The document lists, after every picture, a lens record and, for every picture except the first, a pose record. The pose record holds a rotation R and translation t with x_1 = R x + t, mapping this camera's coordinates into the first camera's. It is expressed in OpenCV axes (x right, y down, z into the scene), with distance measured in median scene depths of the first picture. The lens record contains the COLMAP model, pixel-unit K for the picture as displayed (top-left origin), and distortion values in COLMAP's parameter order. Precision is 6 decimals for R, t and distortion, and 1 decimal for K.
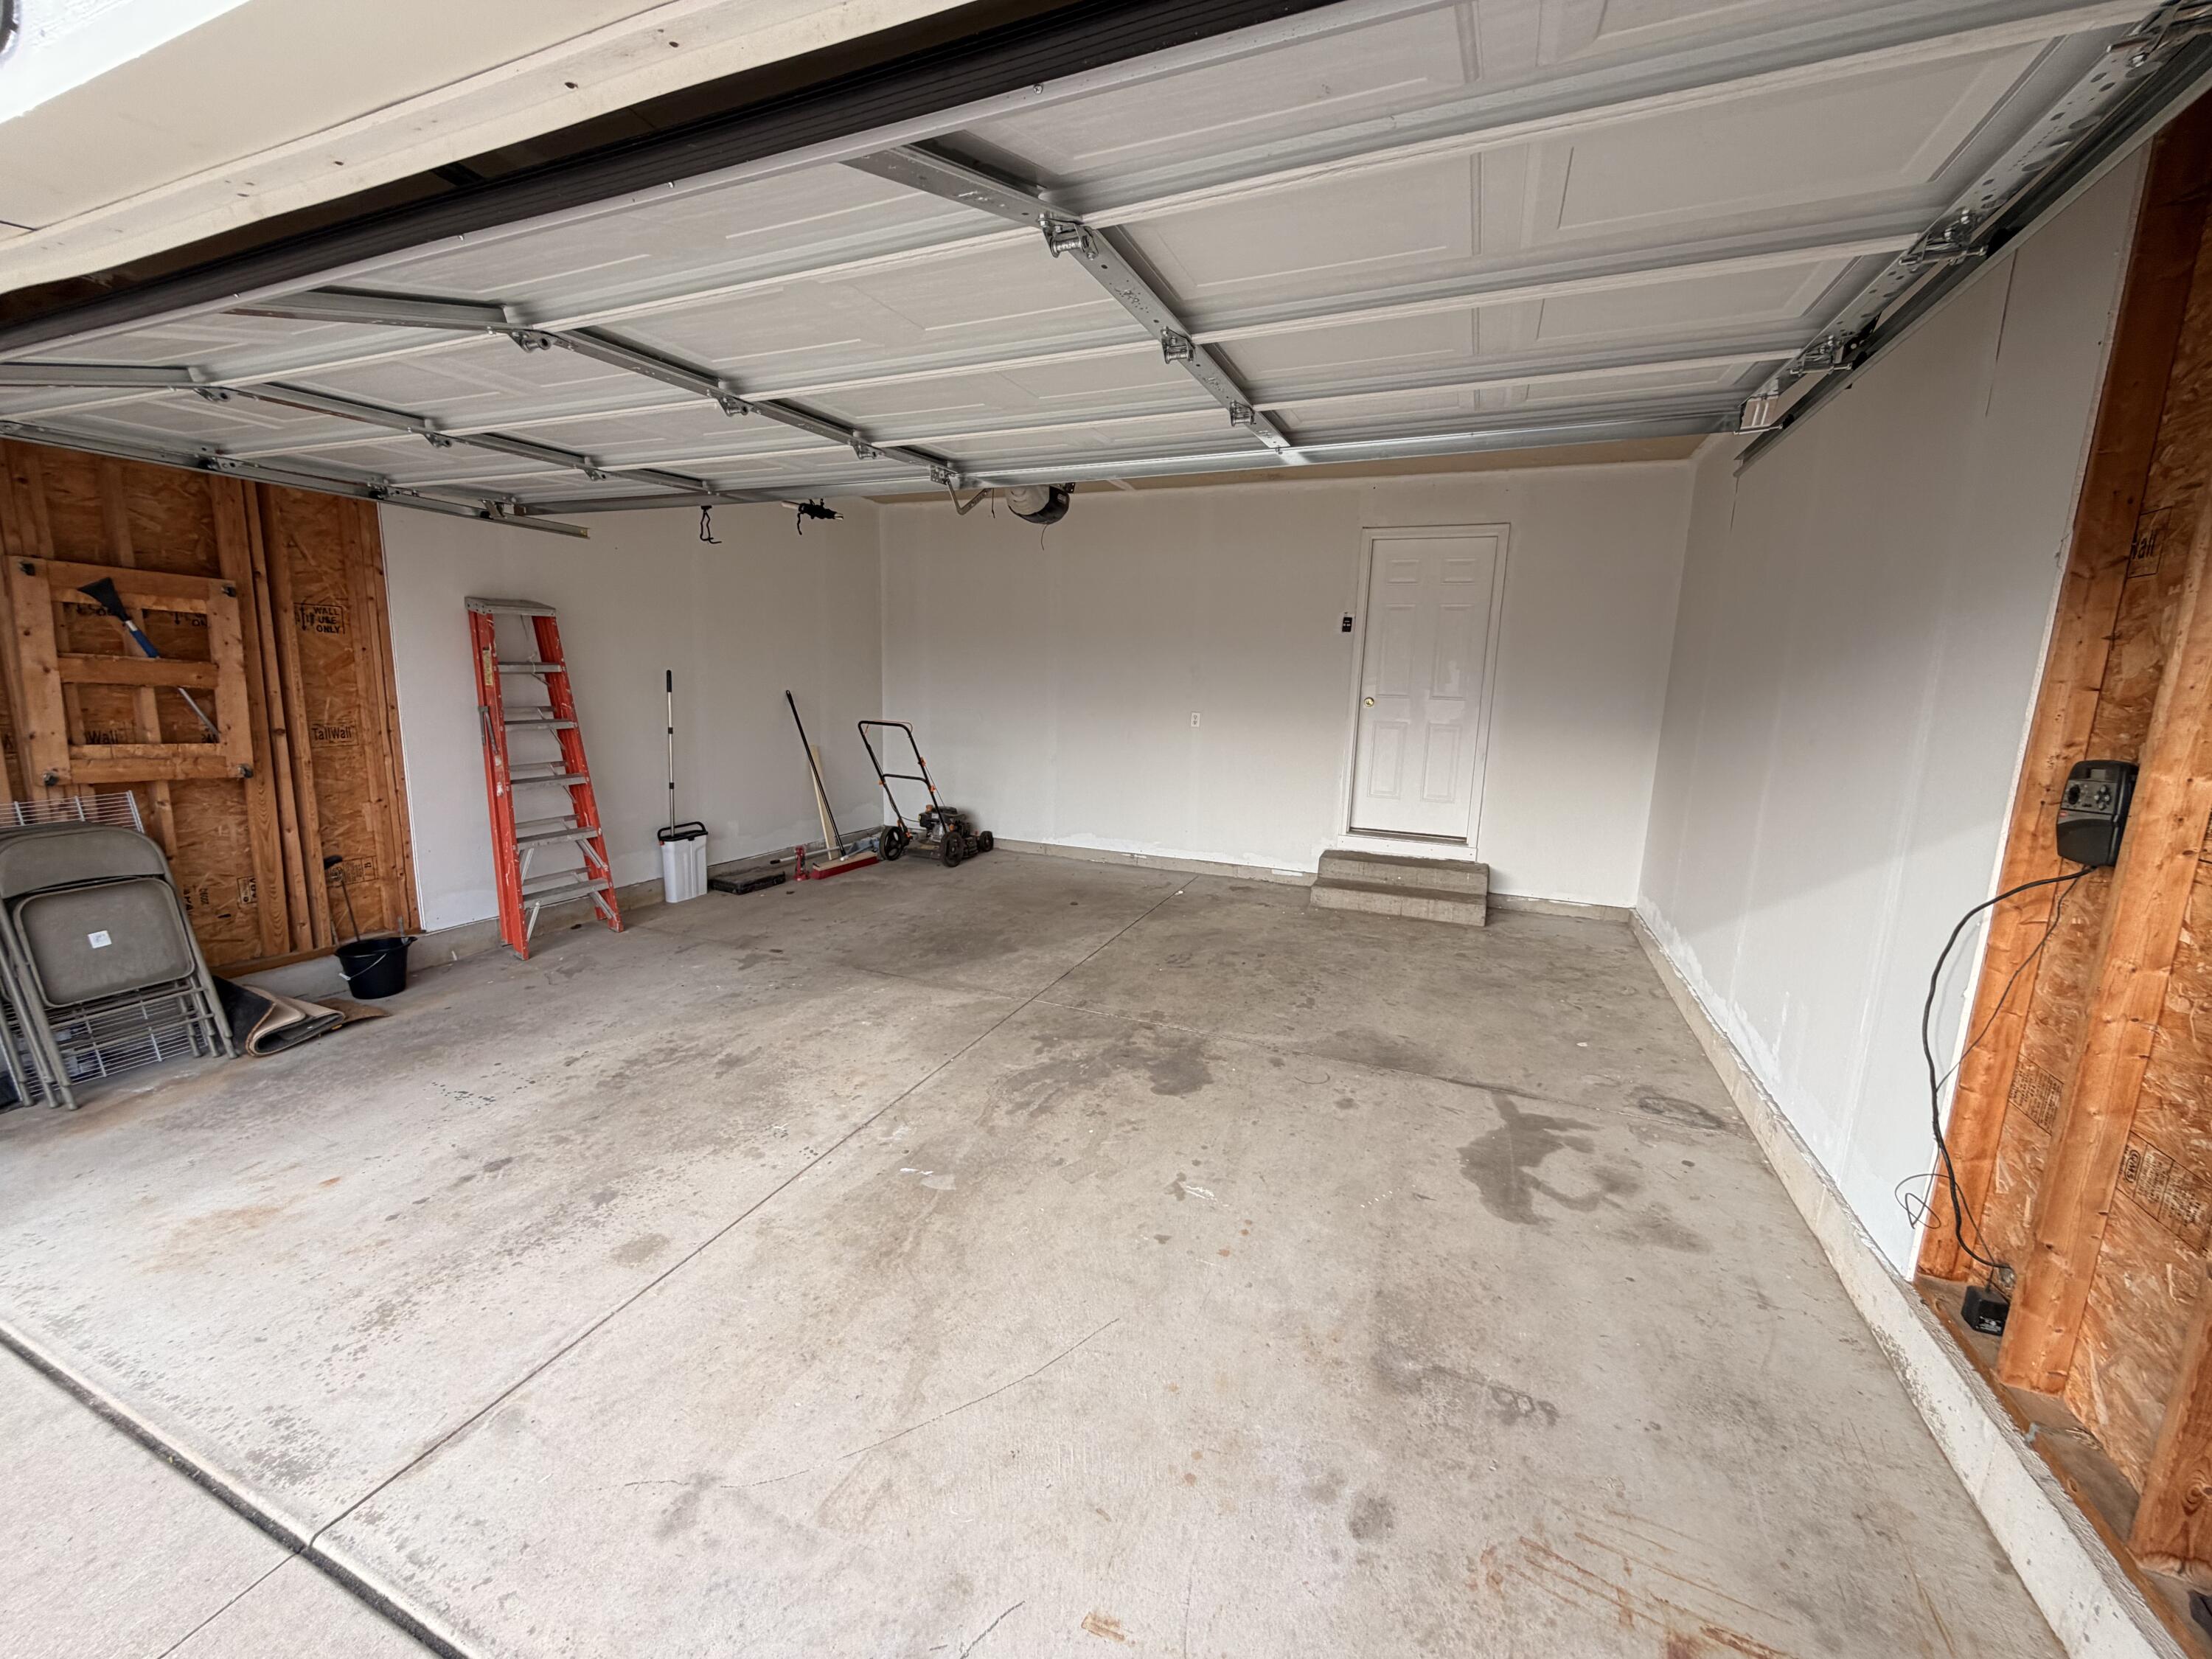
lens RADIAL K [[886.6, 0, 1098.8], [0, 886.6, 825.0], [0, 0, 1]] dist [-0.000339, 0.000169]
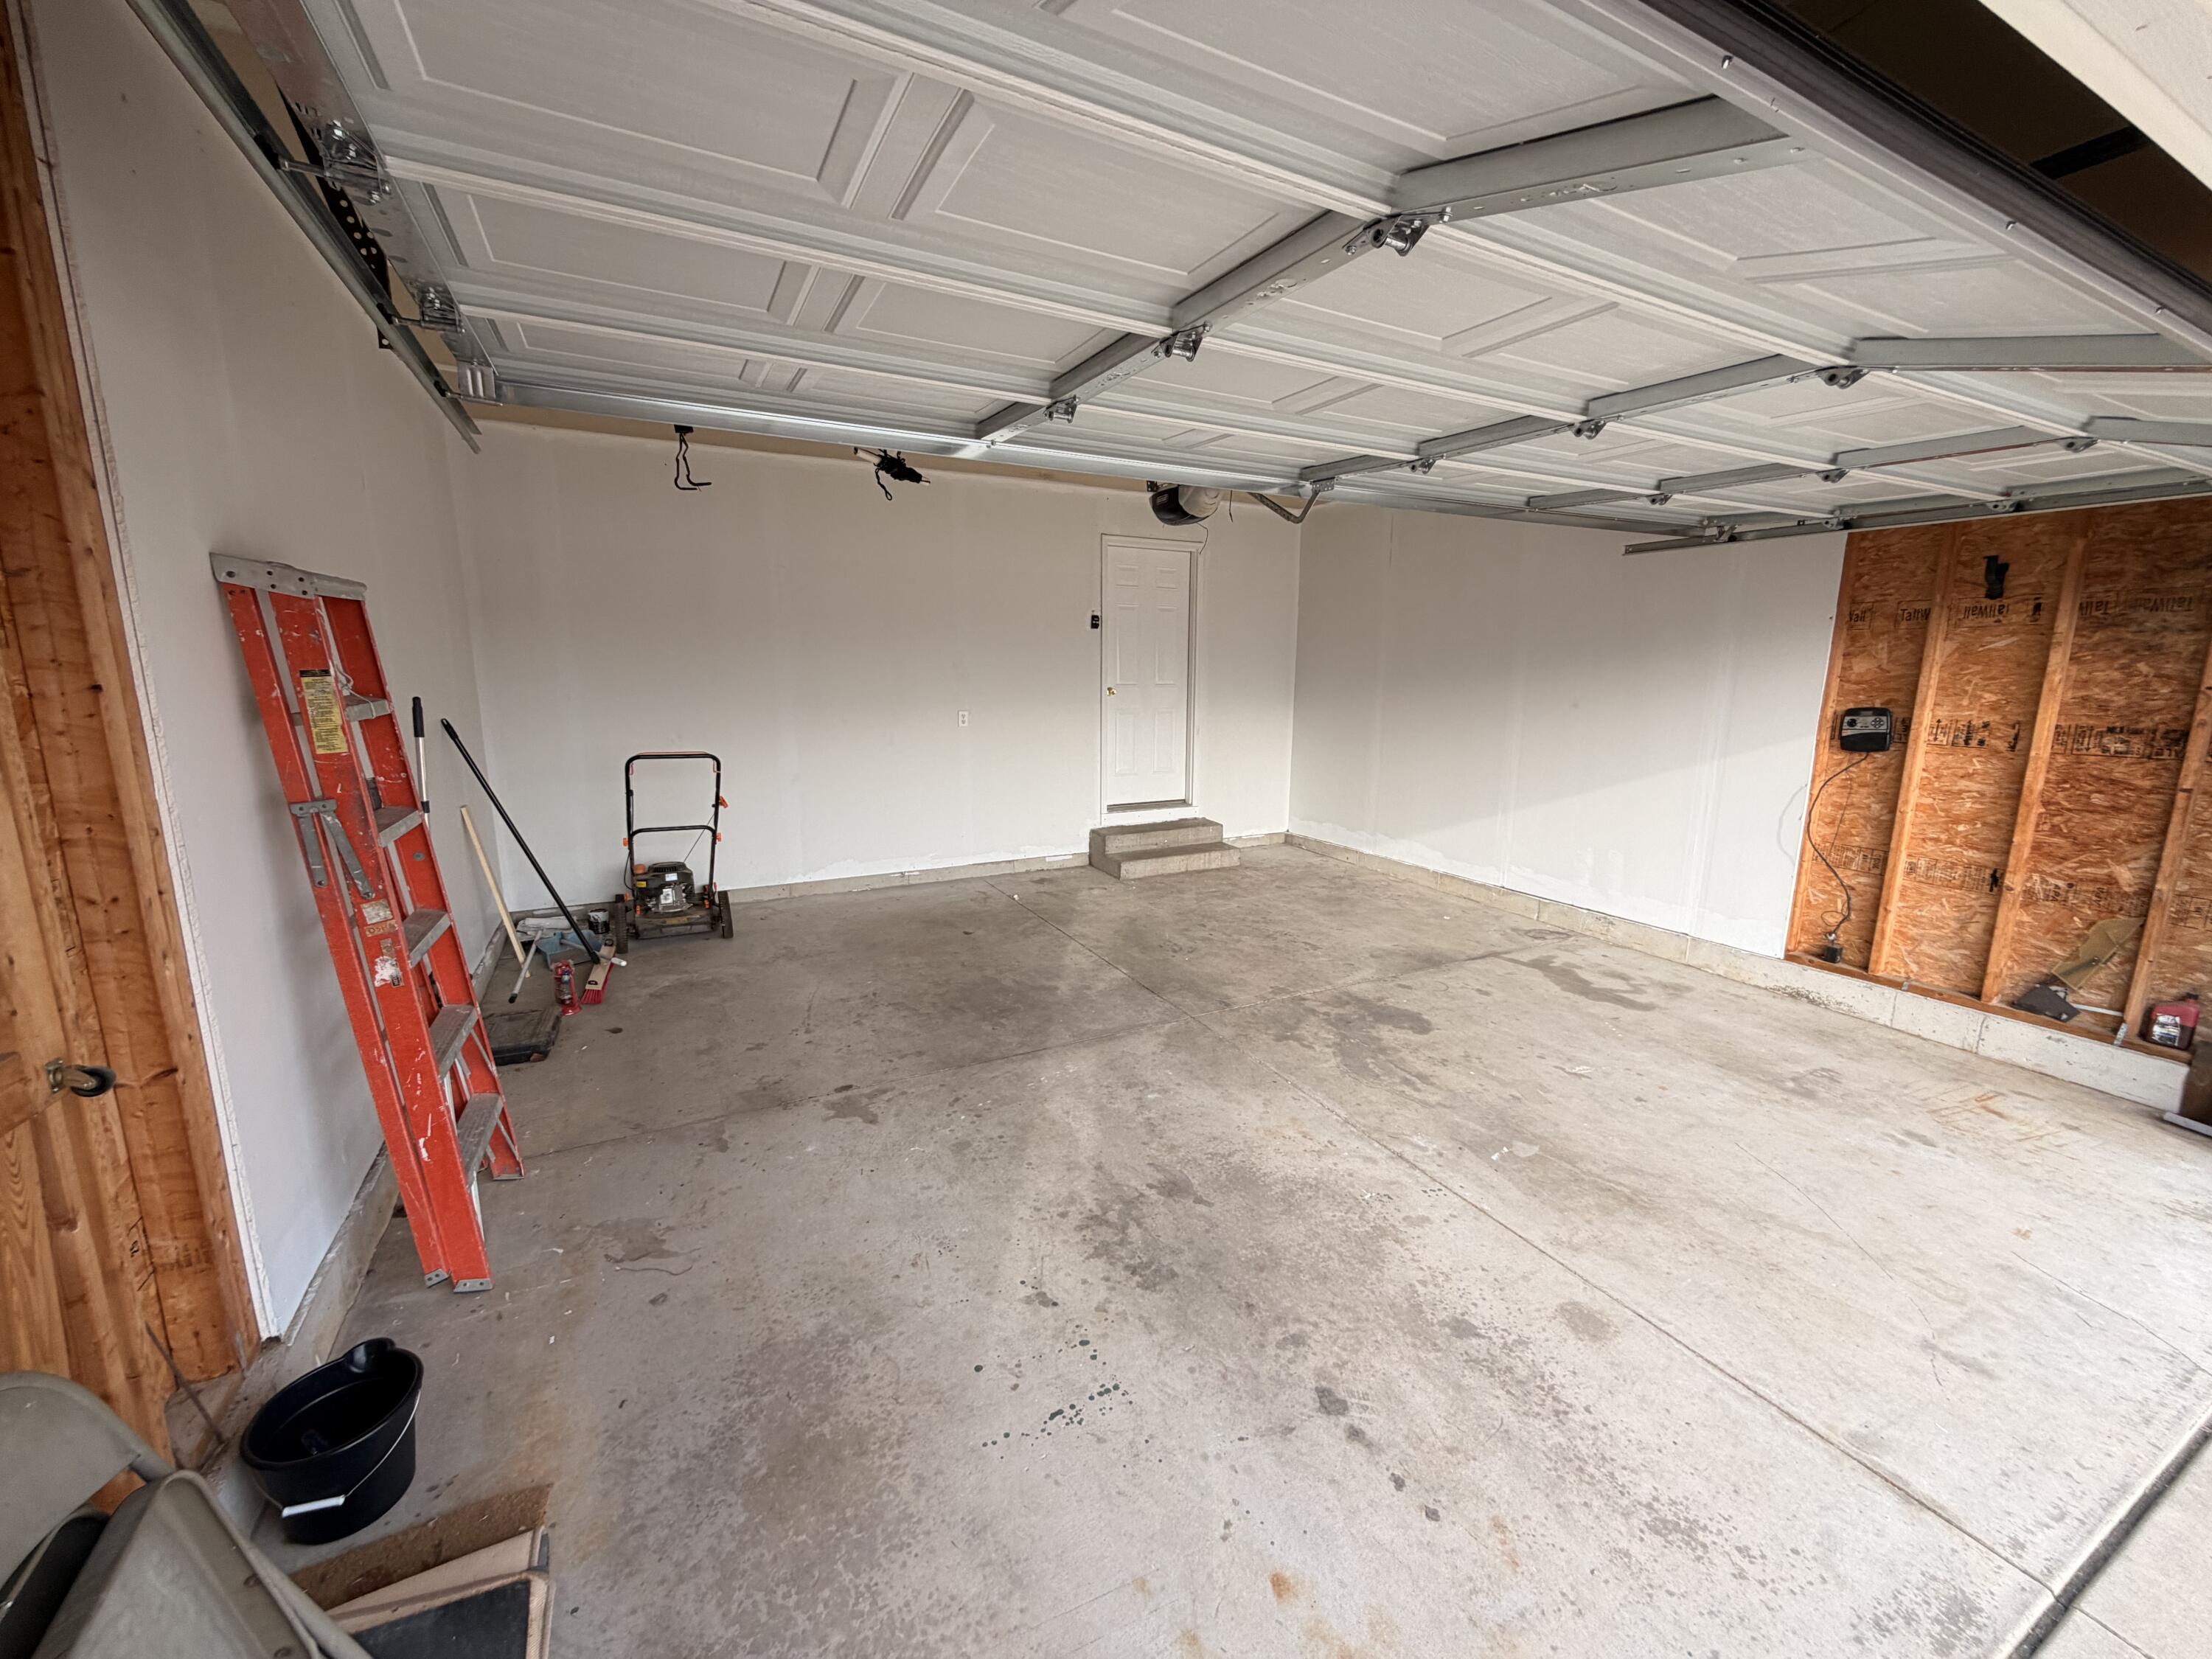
lens RADIAL K [[886.6, 0, 1103.7], [0, 886.6, 825.4], [0, 0, 1]] dist [-0.000339, 0.000169]
pose [[0.632369, -0.163282, 0.757264, -0.989016], [0.142793, 0.985353, 0.093220, -0.135168], [-0.761393, 0.049182, 0.646422, 0.509479]]
